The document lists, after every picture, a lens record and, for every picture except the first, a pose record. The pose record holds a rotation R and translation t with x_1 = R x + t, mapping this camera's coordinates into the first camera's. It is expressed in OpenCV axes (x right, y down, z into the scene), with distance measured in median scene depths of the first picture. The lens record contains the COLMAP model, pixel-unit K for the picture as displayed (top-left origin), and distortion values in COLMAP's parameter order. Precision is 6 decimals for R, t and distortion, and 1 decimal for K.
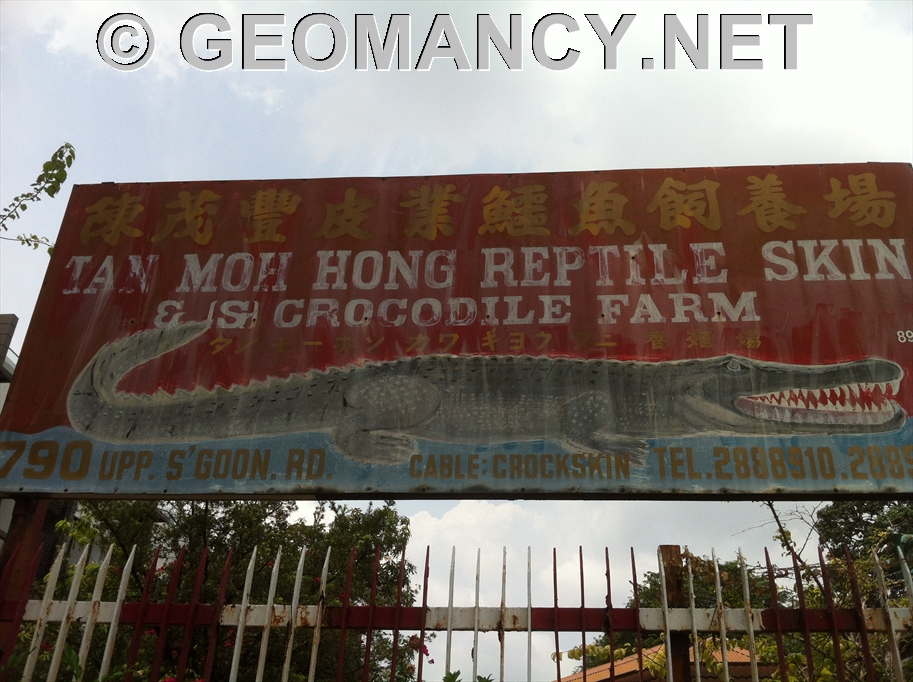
lens RADIAL K [[890.8, 0, 454.9], [0, 890.8, 325.1], [0, 0, 1]] dist [0.116217, -0.370419]
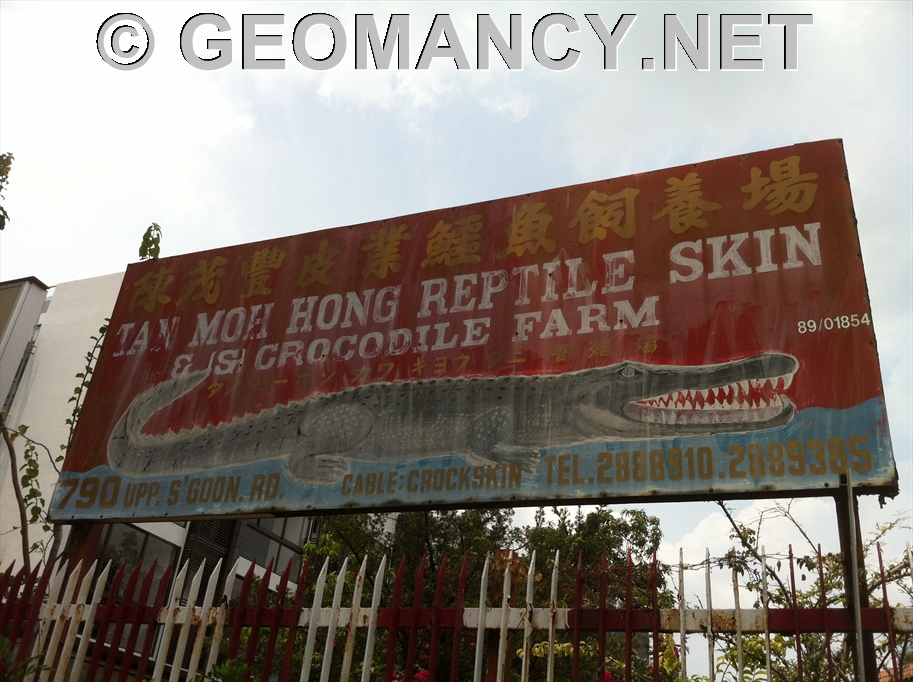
lens RADIAL K [[890.8, 0, 454.9], [0, 890.8, 325.1], [0, 0, 1]] dist [0.116217, -0.370419]
pose [[0.946881, -0.101700, -0.305079, 0.426729], [0.103364, 0.994586, -0.010739, -0.017202], [0.304519, -0.021365, 0.952267, -0.039429]]
